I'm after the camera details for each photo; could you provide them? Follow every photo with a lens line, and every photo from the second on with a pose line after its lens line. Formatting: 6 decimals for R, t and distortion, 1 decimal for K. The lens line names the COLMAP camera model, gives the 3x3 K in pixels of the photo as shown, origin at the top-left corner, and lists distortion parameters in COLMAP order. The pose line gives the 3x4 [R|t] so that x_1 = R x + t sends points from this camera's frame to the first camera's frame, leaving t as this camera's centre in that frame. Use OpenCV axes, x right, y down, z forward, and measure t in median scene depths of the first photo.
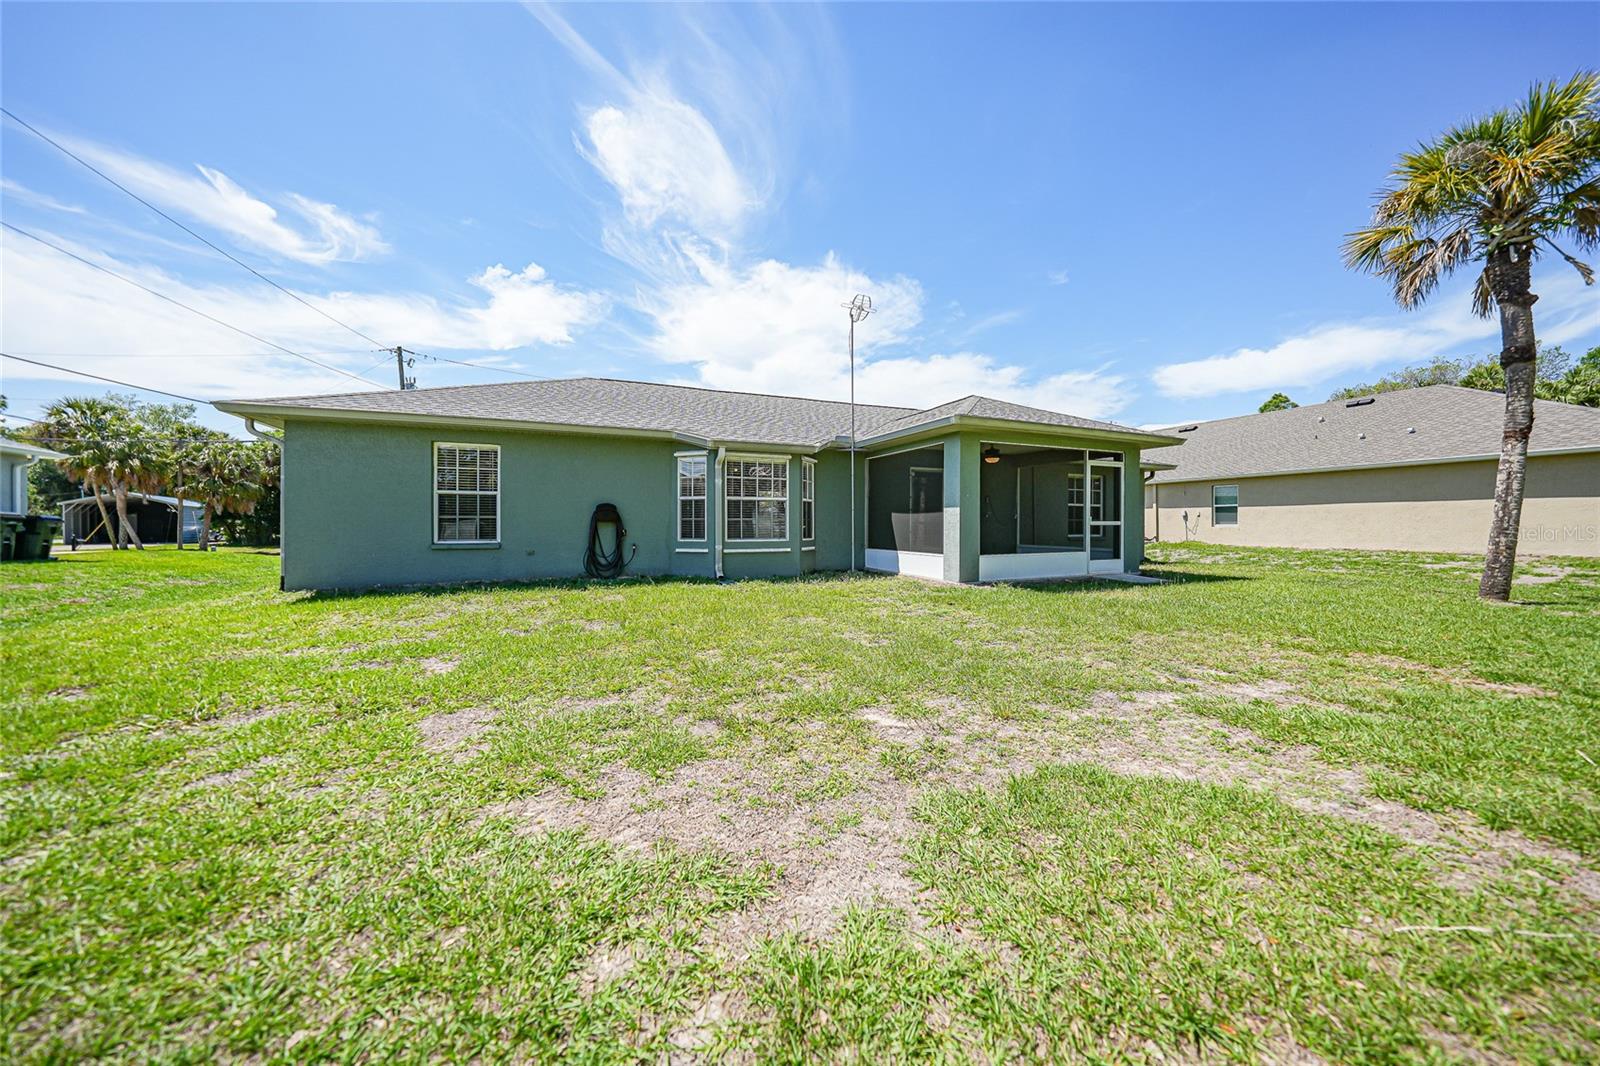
lens RADIAL K [[561.3, 0, 794.2], [0, 561.3, 525.2], [0, 0, 1]] dist [-0.012447, 0.003071]
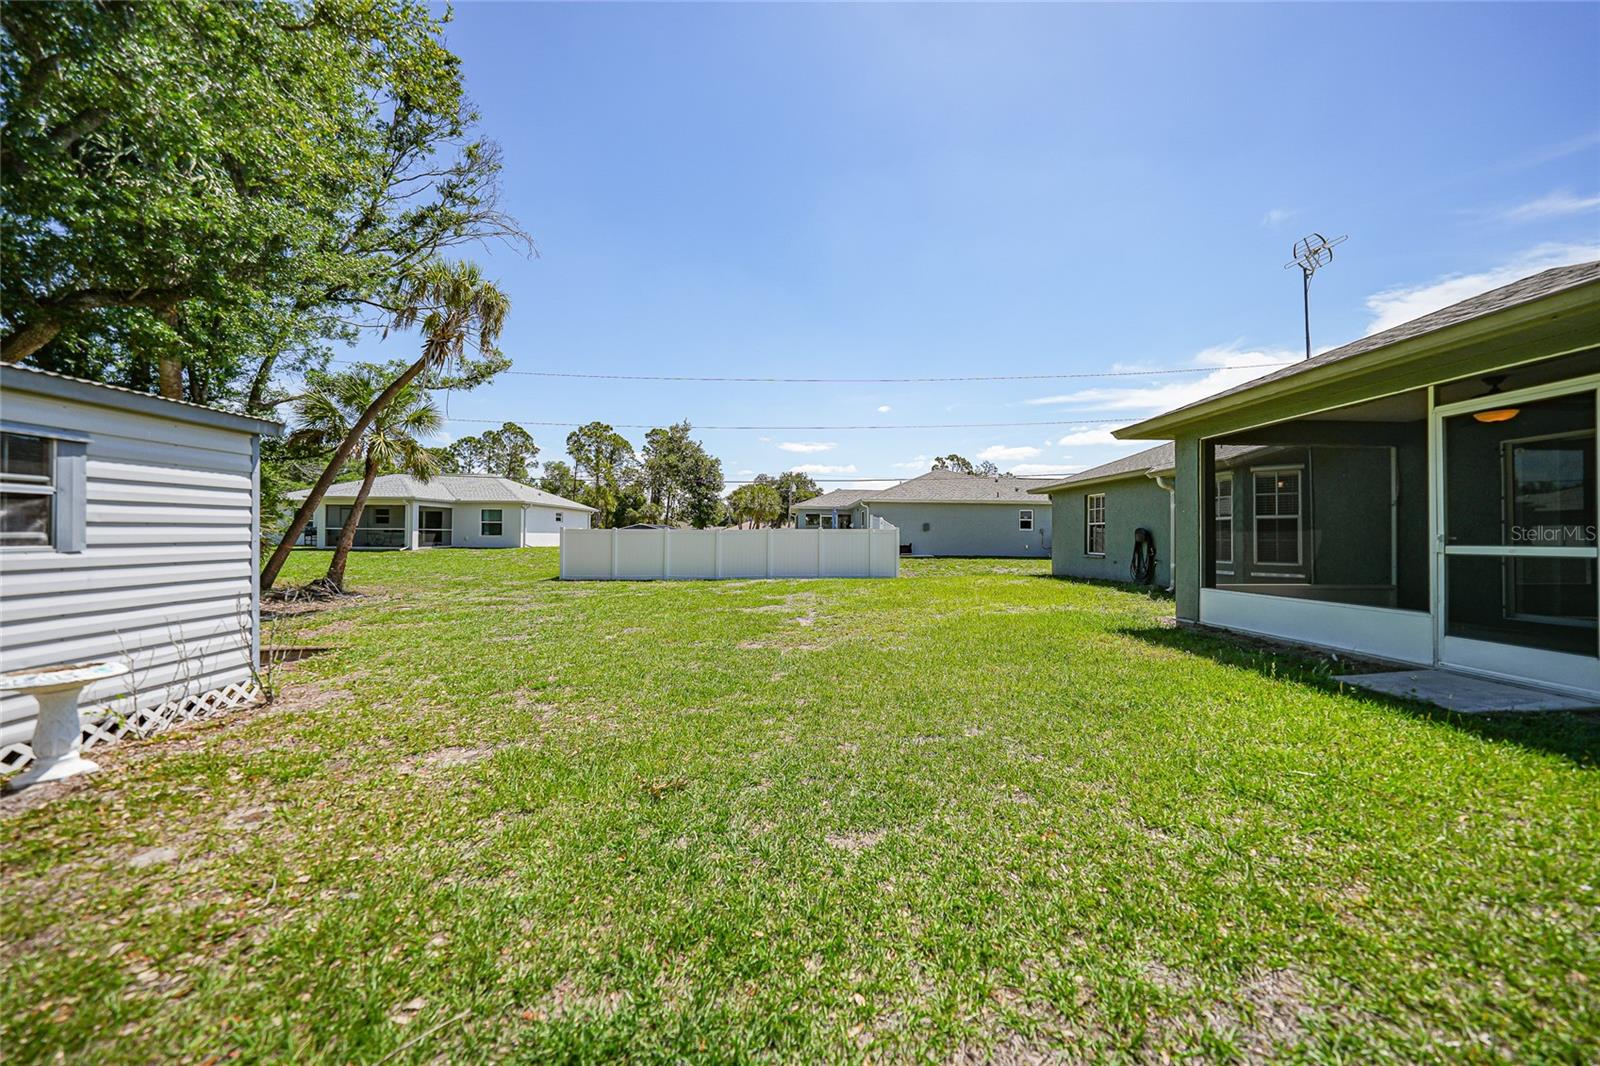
lens RADIAL K [[561.3, 0, 798.9], [0, 561.3, 534.5], [0, 0, 1]] dist [-0.012447, 0.003071]
pose [[-0.344807, -0.007030, -0.938647, 0.896050], [-0.008133, 0.999957, -0.004502, -0.007887], [0.938638, 0.006082, -0.344849, 0.545872]]
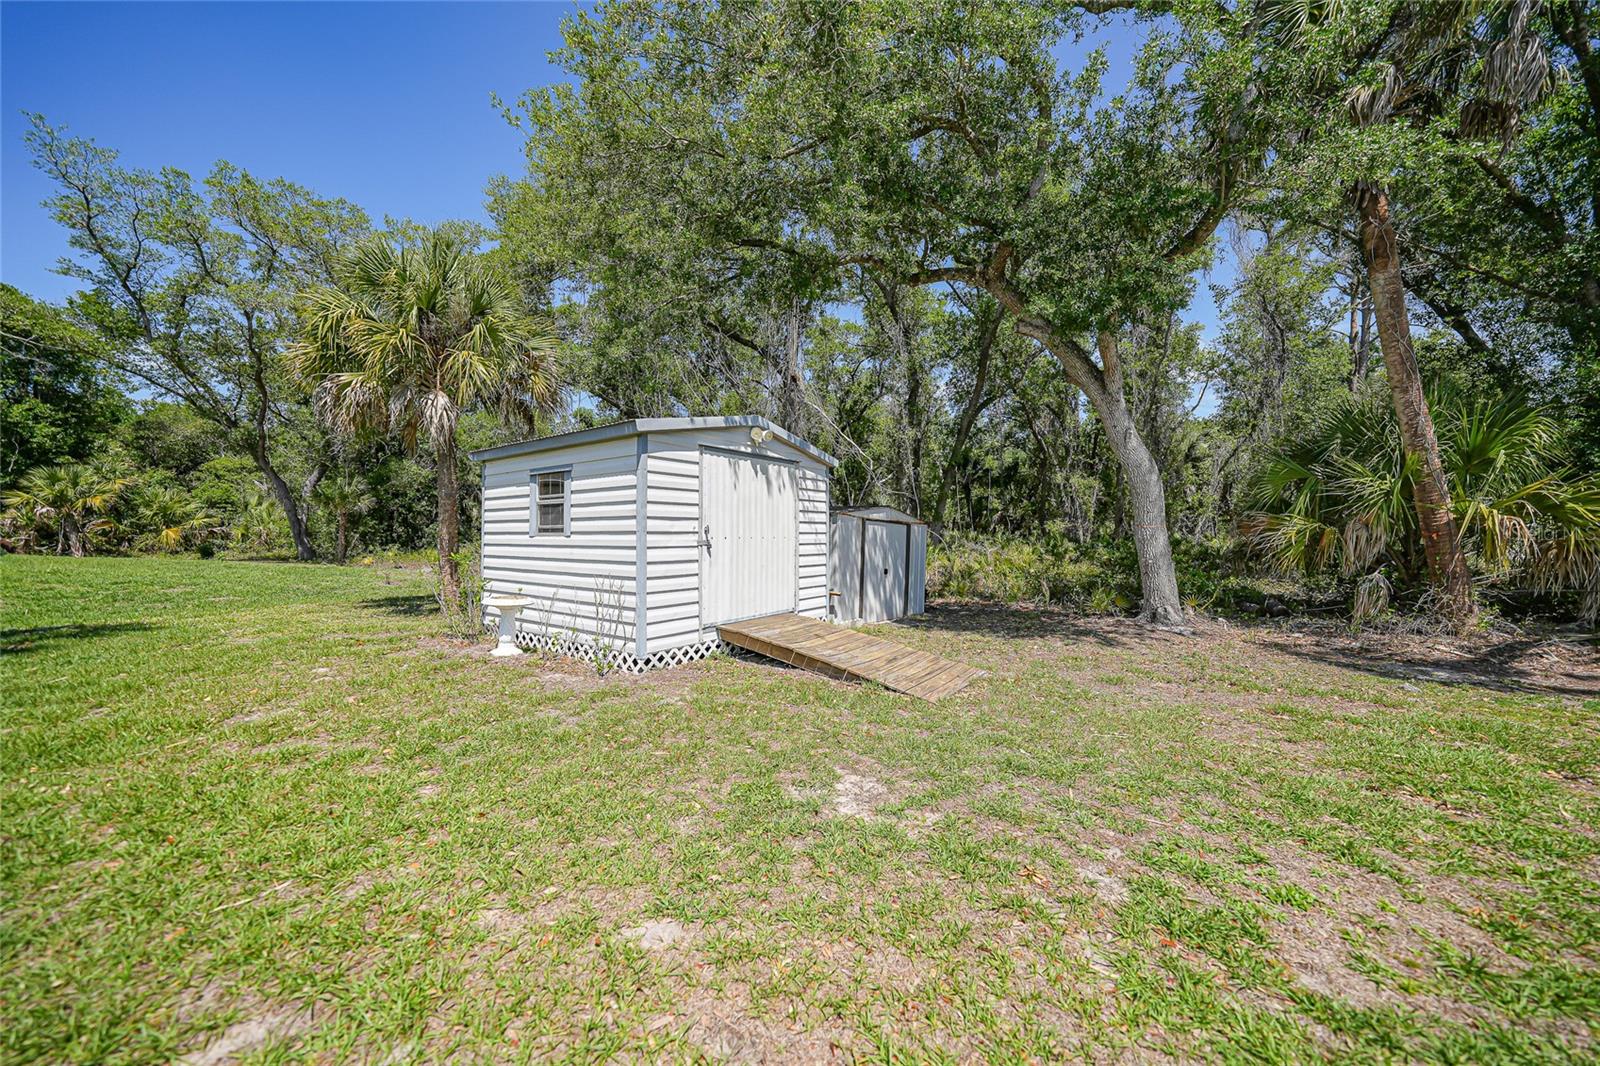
lens RADIAL K [[561.3, 0, 815.8], [0, 561.3, 522.7], [0, 0, 1]] dist [-0.012447, 0.003071]
pose [[-0.509257, 0.004281, 0.860604, 0.259368], [-0.000372, 0.999986, -0.005195, -0.006326], [-0.860615, -0.002966, -0.509248, 0.184416]]
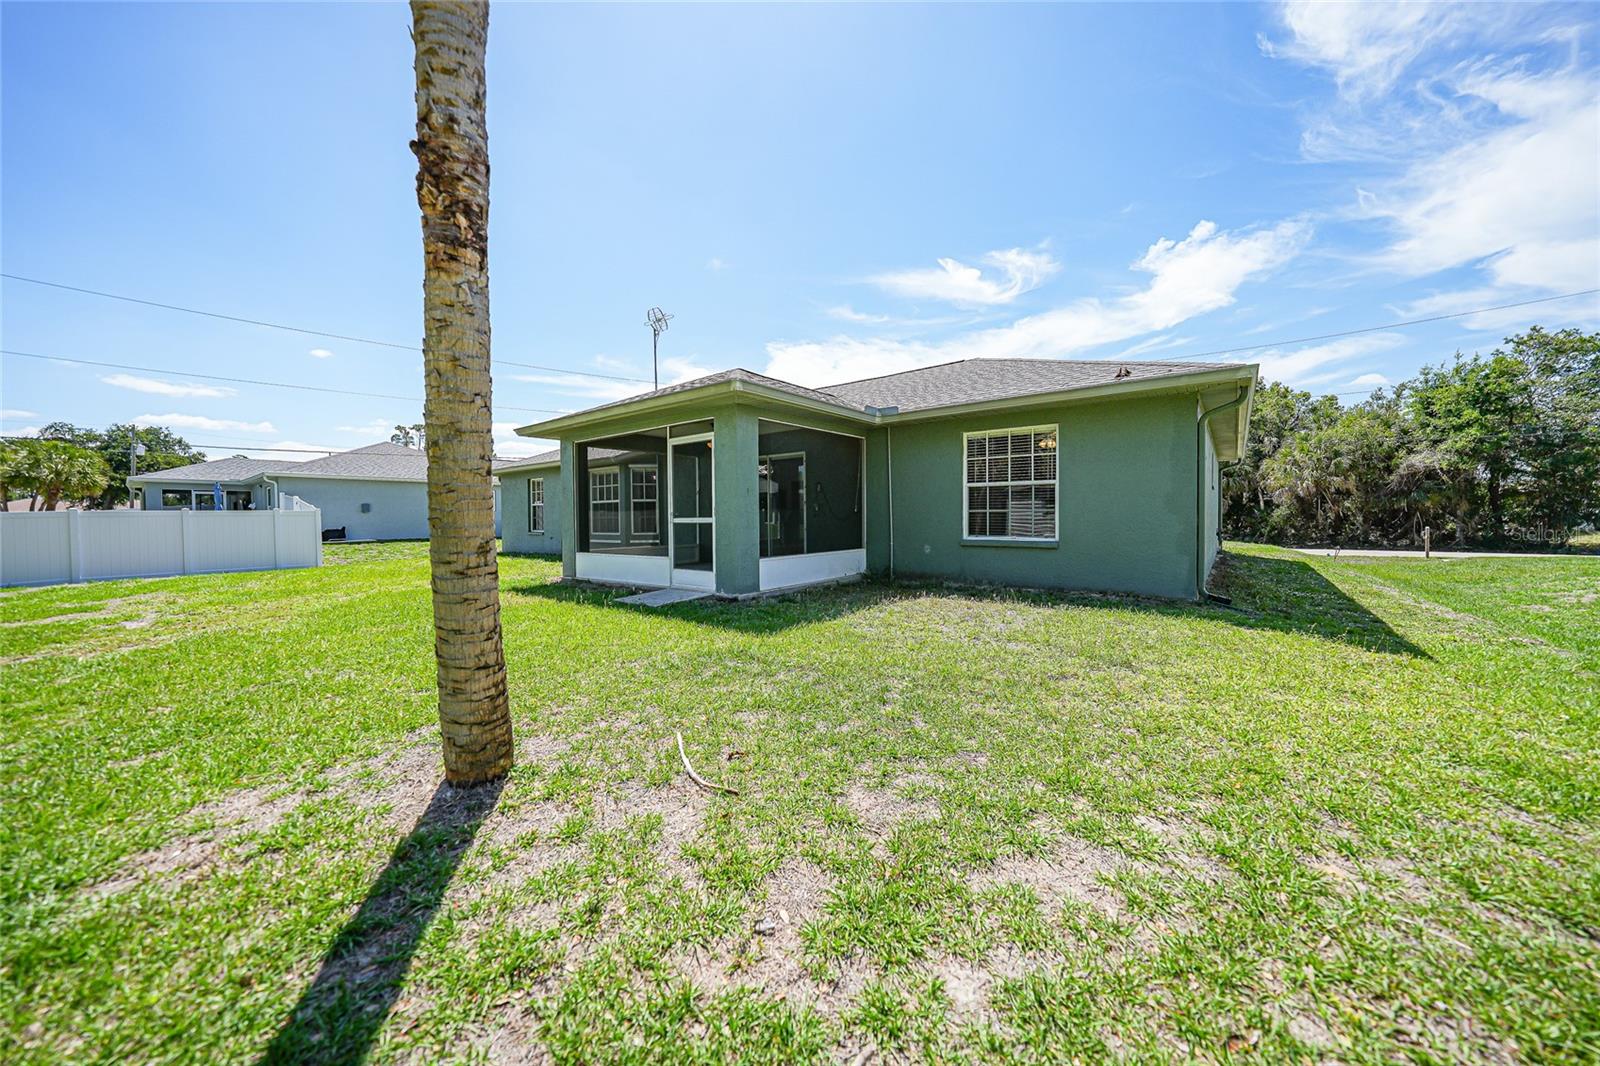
lens RADIAL K [[561.3, 0, 801.7], [0, 561.3, 534.3], [0, 0, 1]] dist [-0.012447, 0.003071]
pose [[0.483311, 0.021563, -0.875183, 1.044209], [0.007568, 0.999556, 0.028806, -0.004622], [0.875416, -0.020546, 0.482933, 0.629463]]
